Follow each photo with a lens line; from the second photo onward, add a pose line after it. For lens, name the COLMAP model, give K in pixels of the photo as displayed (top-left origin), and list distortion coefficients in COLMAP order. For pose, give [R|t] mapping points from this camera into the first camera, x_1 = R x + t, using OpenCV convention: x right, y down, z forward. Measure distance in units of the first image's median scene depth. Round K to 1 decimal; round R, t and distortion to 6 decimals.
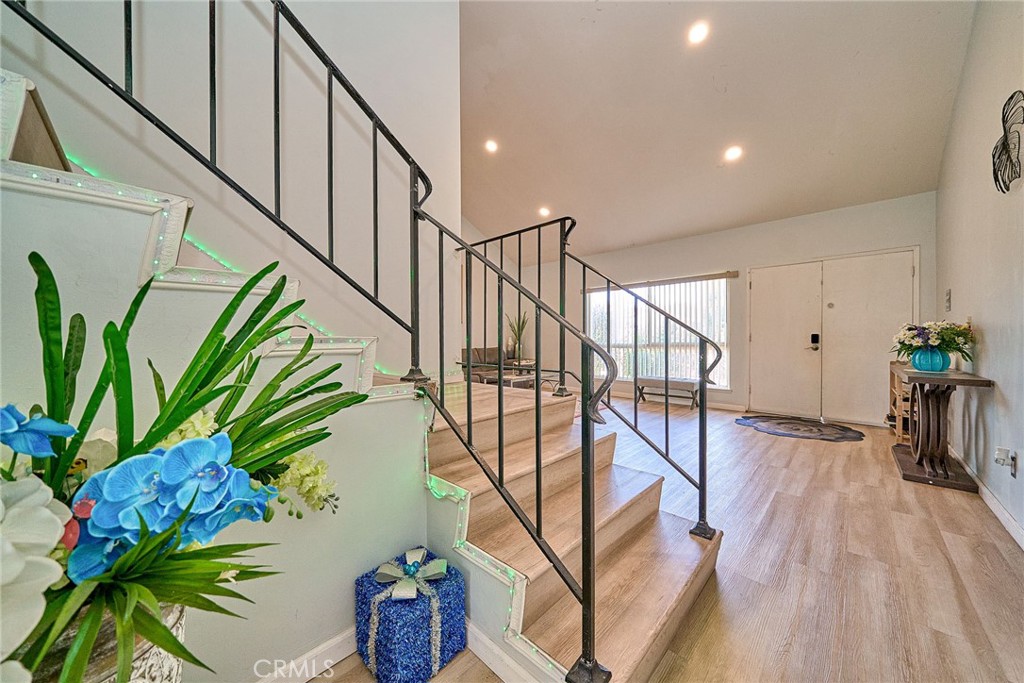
lens RADIAL K [[350.5, 0, 514.5], [0, 350.5, 341.5], [0, 0, 1]] dist [-0.000177, 0.000041]
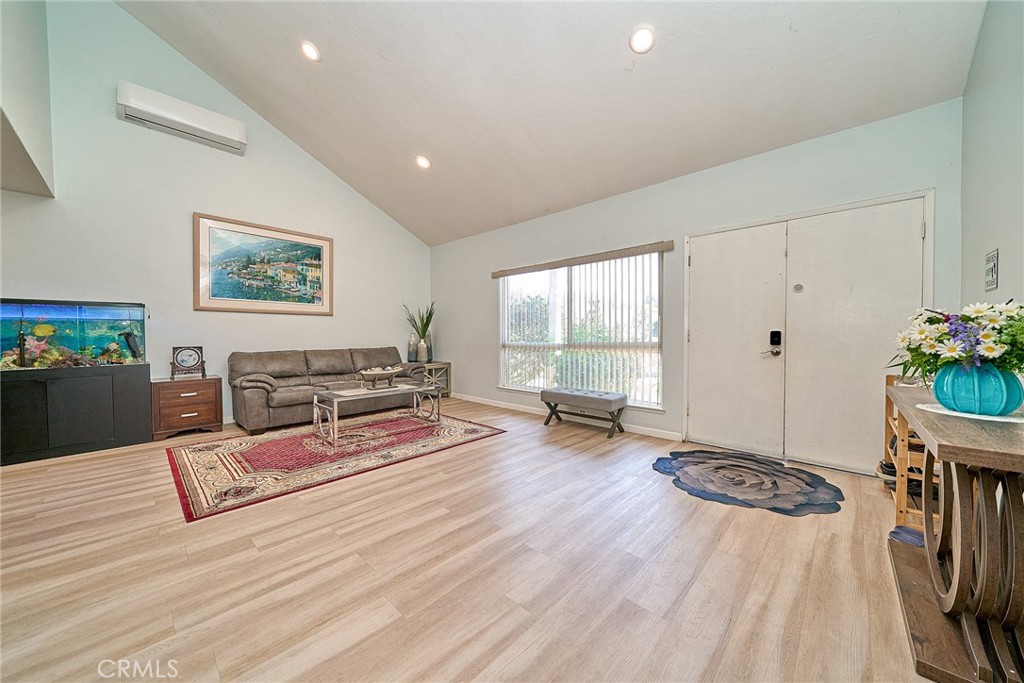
lens RADIAL K [[353.2, 0, 515.6], [0, 353.2, 340.4], [0, 0, 1]] dist [-0.000181, -0.000091]
pose [[0.999904, 0.002662, 0.013599, 0.391347], [-0.002740, 0.999980, 0.005733, -0.007049], [-0.013583, -0.005770, 0.999891, 0.369853]]
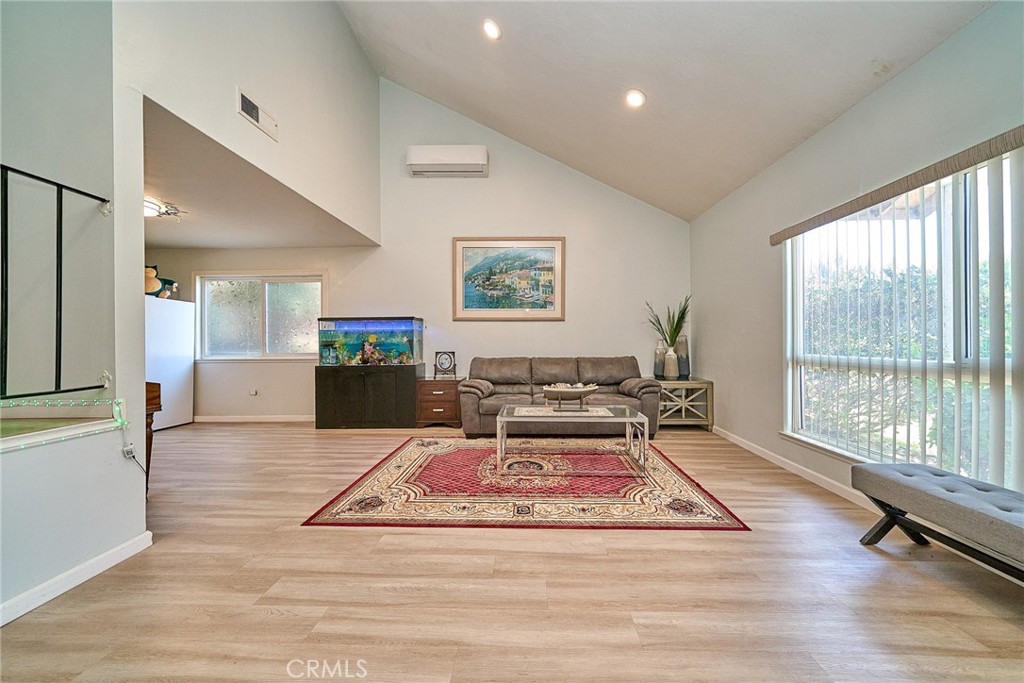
lens RADIAL K [[358.4, 0, 525.4], [0, 358.4, 341.8], [0, 0, 1]] dist [-0.000607, -0.000249]
pose [[0.676662, 0.004151, -0.736283, 0.537392], [-0.008565, 0.999961, -0.002234, -0.013188], [0.736244, 0.007818, 0.676671, 0.758440]]
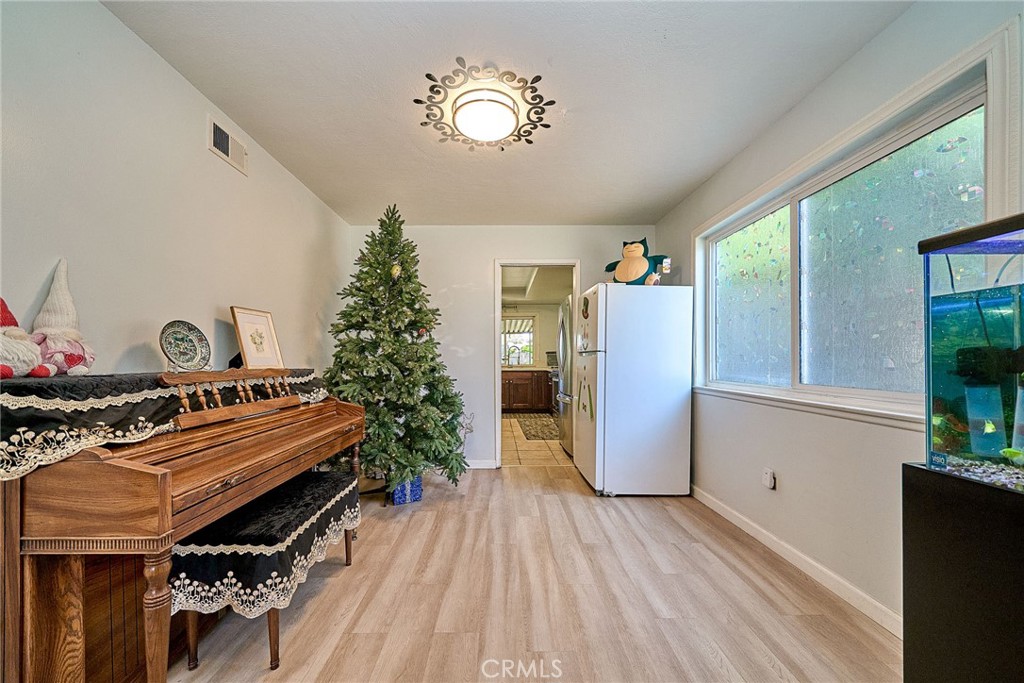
lens RADIAL K [[379.1, 0, 505.6], [0, 379.1, 350.1], [0, 0, 1]] dist [-0.000602, -0.000065]
pose [[-0.714525, -0.002798, -0.699604, -0.347872], [0.004123, 0.999958, -0.008210, -0.011114], [0.699598, -0.008751, -0.714483, 1.021963]]
